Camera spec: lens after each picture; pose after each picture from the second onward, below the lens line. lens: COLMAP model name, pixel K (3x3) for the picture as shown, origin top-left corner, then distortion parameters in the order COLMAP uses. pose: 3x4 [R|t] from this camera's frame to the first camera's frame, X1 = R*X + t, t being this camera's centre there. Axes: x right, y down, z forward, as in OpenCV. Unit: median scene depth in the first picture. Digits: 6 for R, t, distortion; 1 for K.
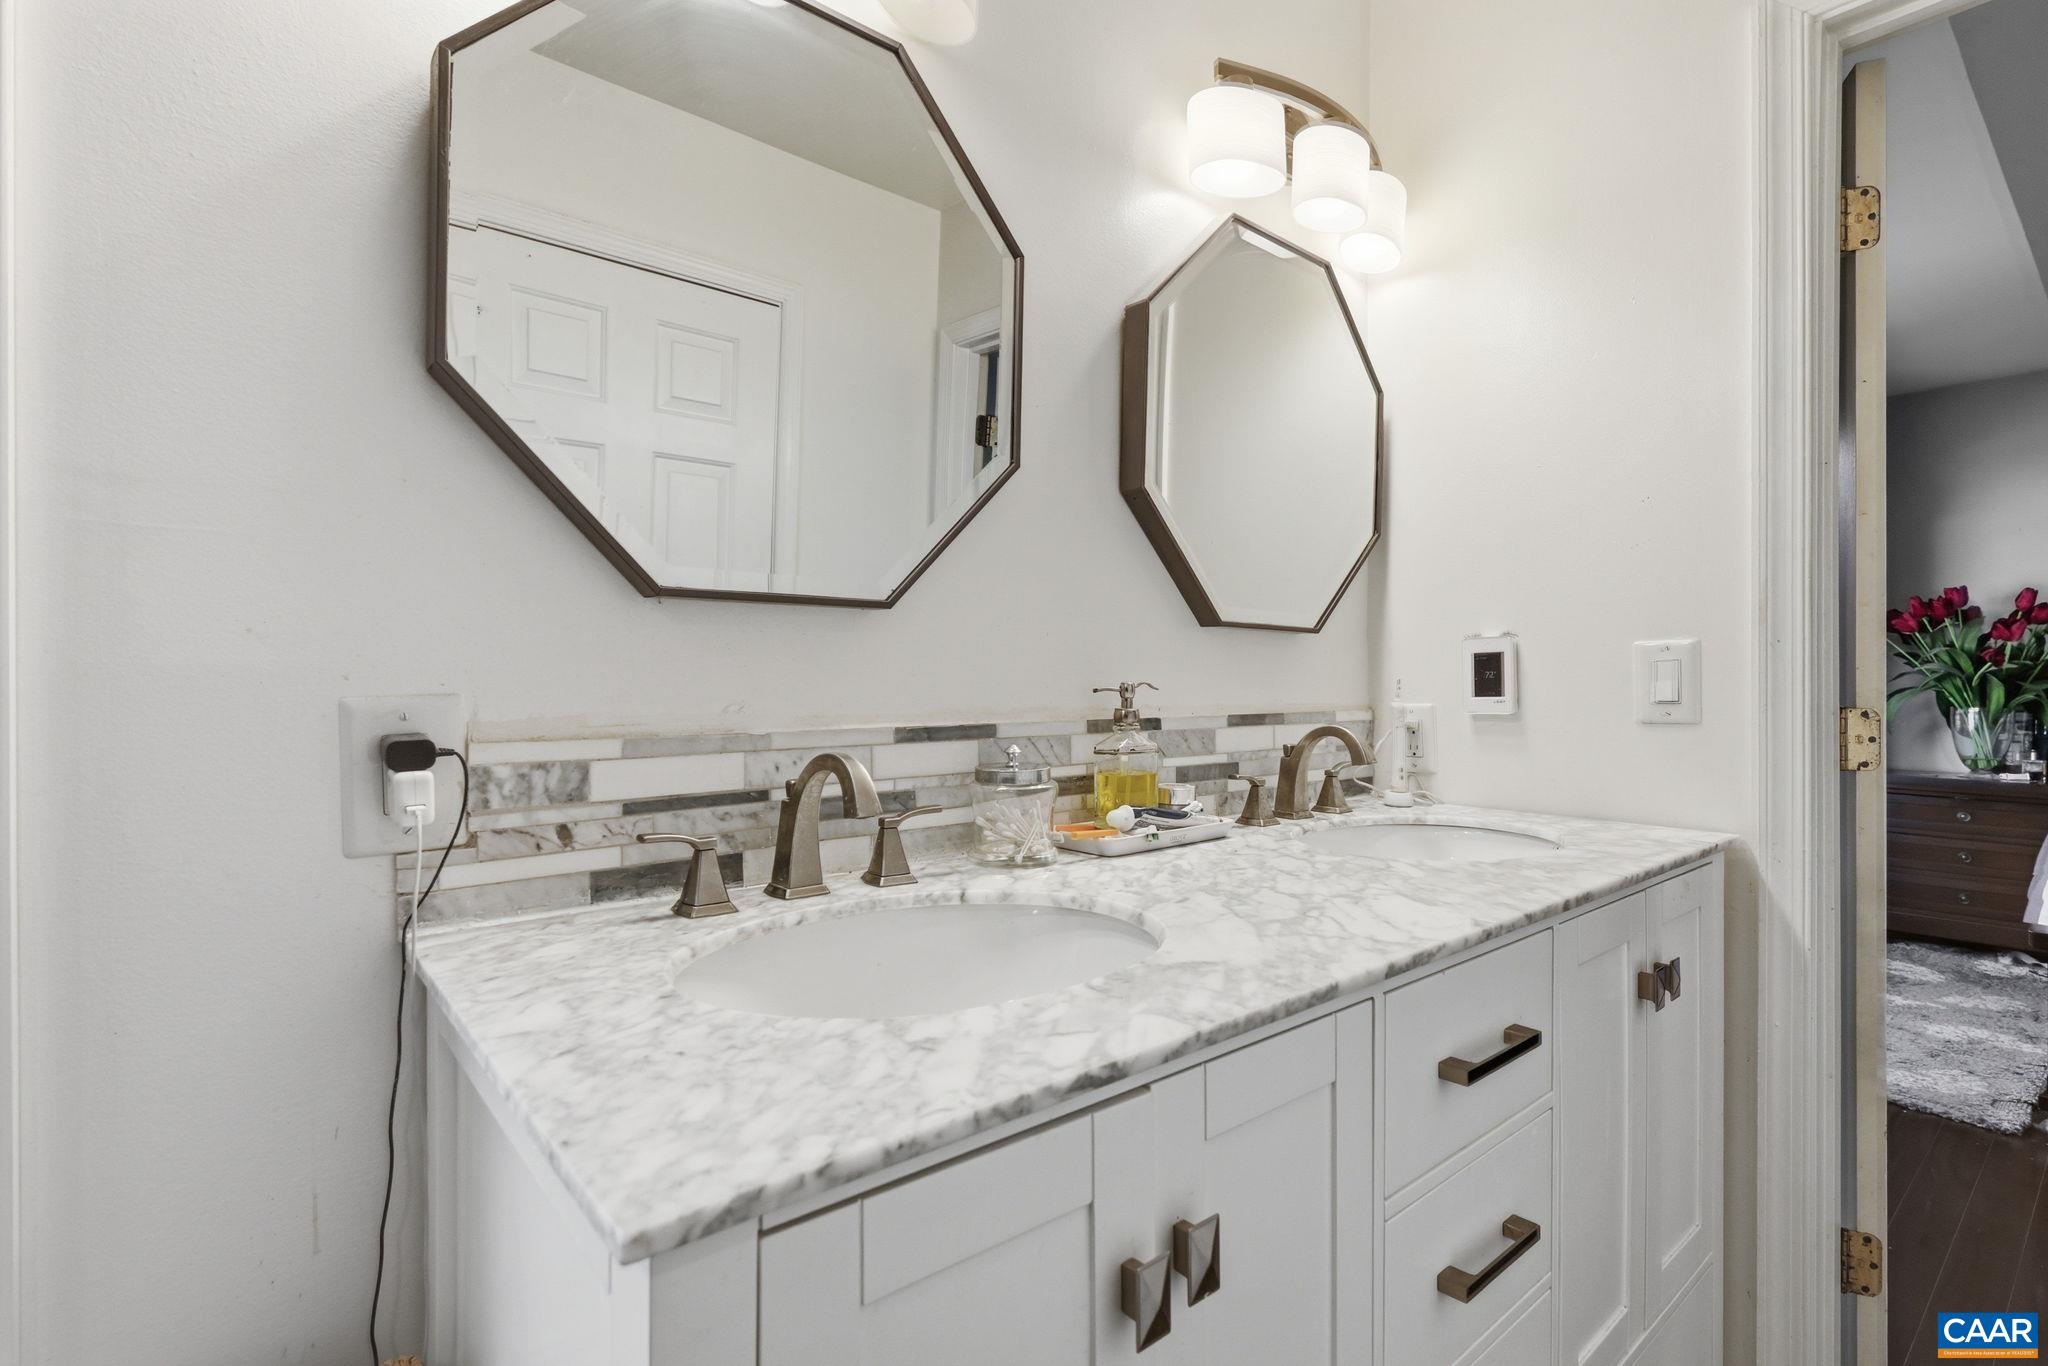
lens RADIAL K [[969.6, 0, 1024.0], [0, 969.6, 683.0], [0, 0, 1]] dist [0.000070, 0.000001]
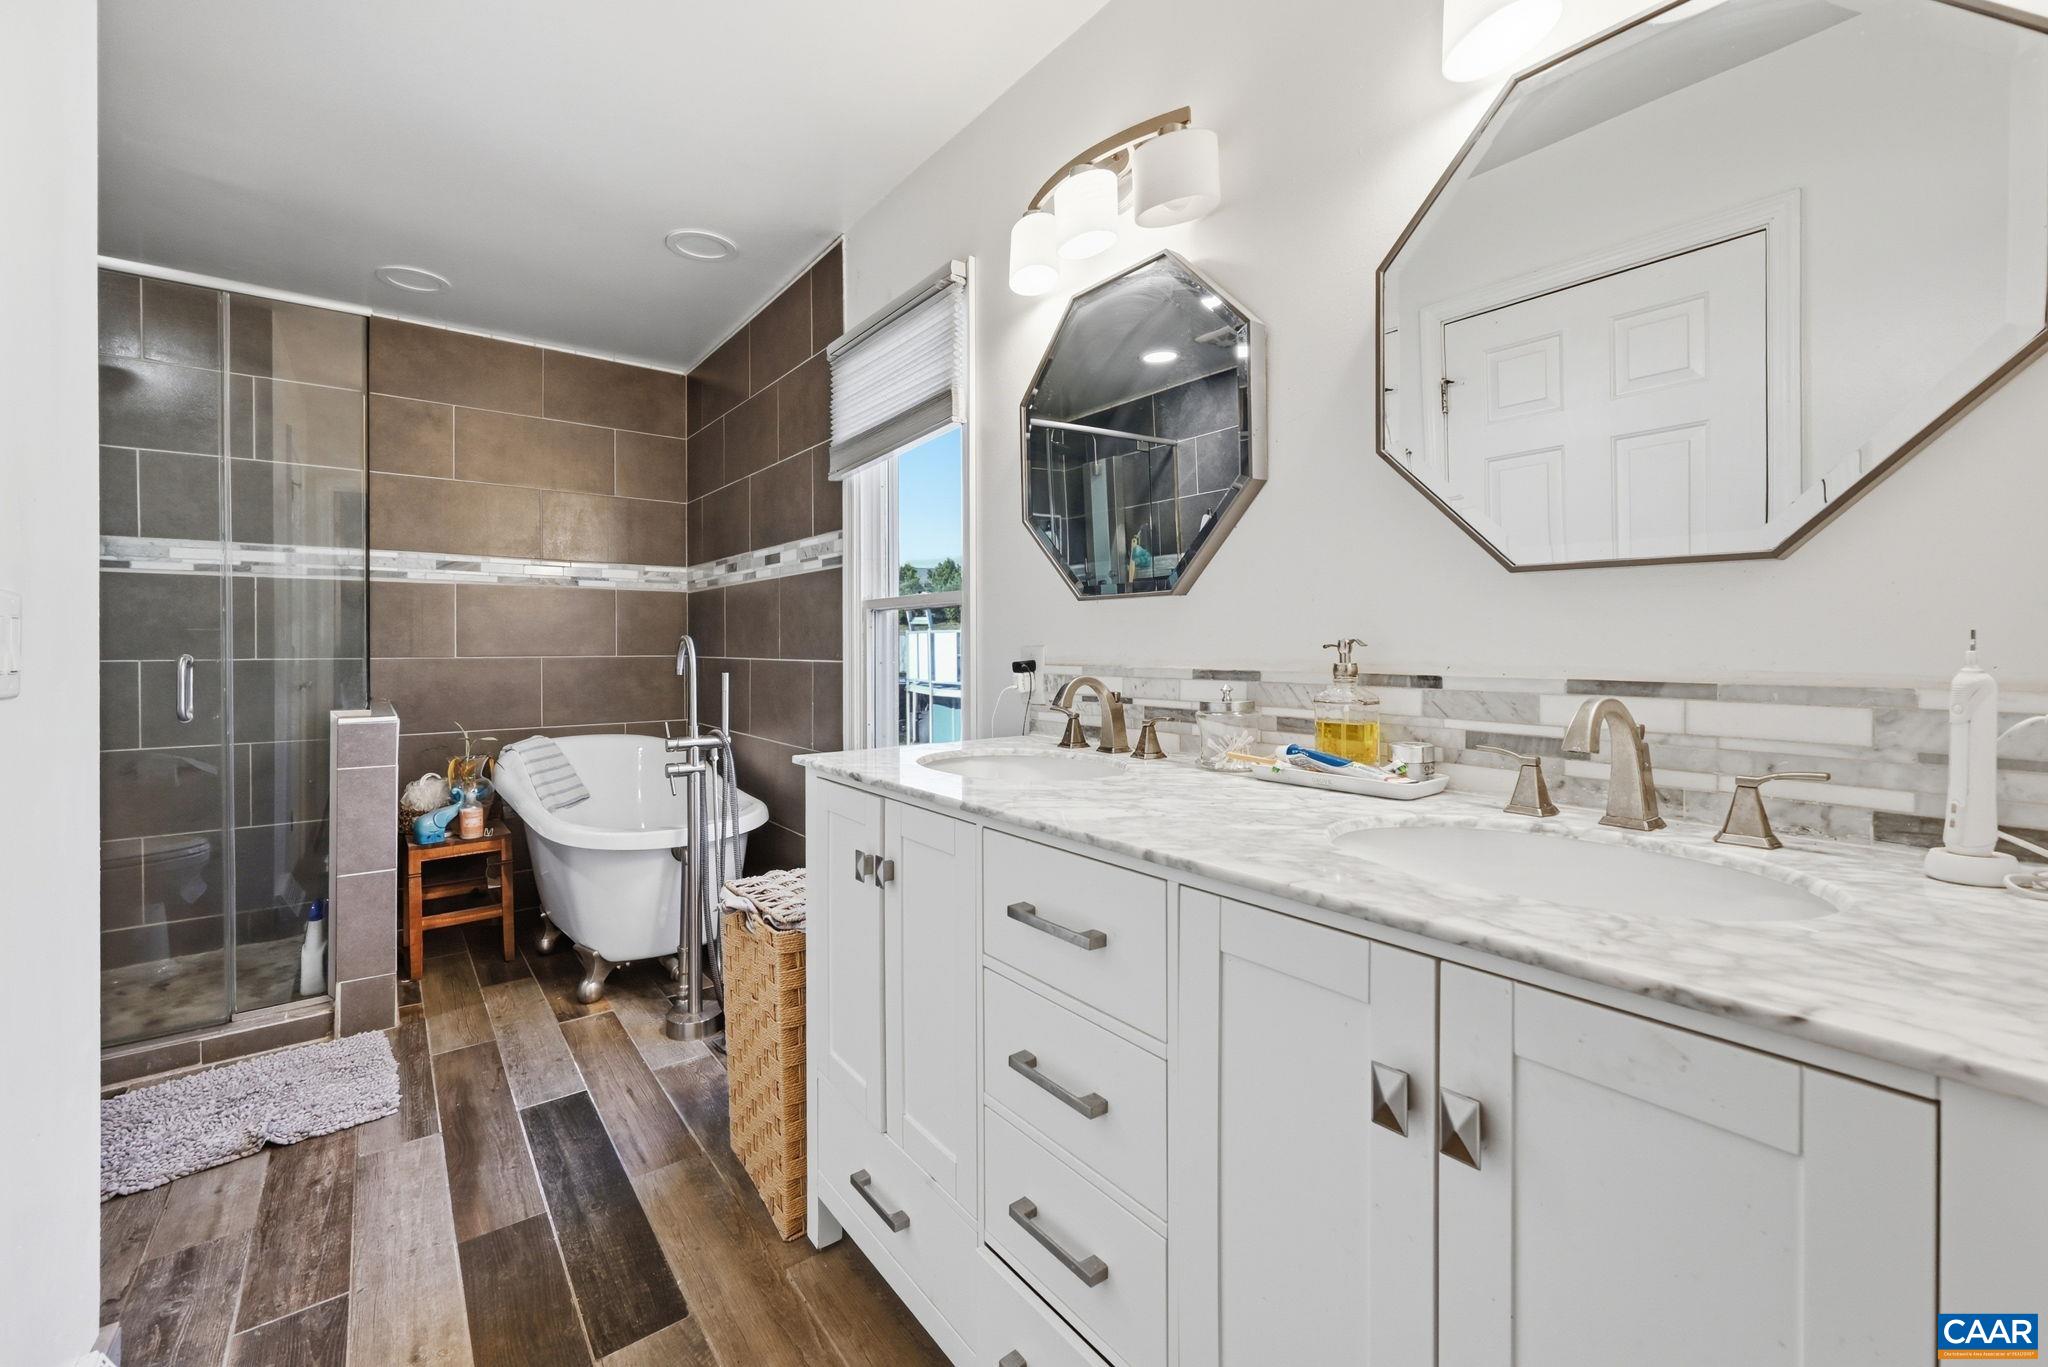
lens RADIAL K [[832.3, 0, 1022.1], [0, 832.3, 651.9], [0, 0, 1]] dist [-0.001205, 0.000330]
pose [[-0.039037, 0.003080, -0.999233, 0.976636], [-0.008006, 0.999962, 0.003395, 0.012381], [0.999206, 0.008132, -0.039011, 0.614720]]
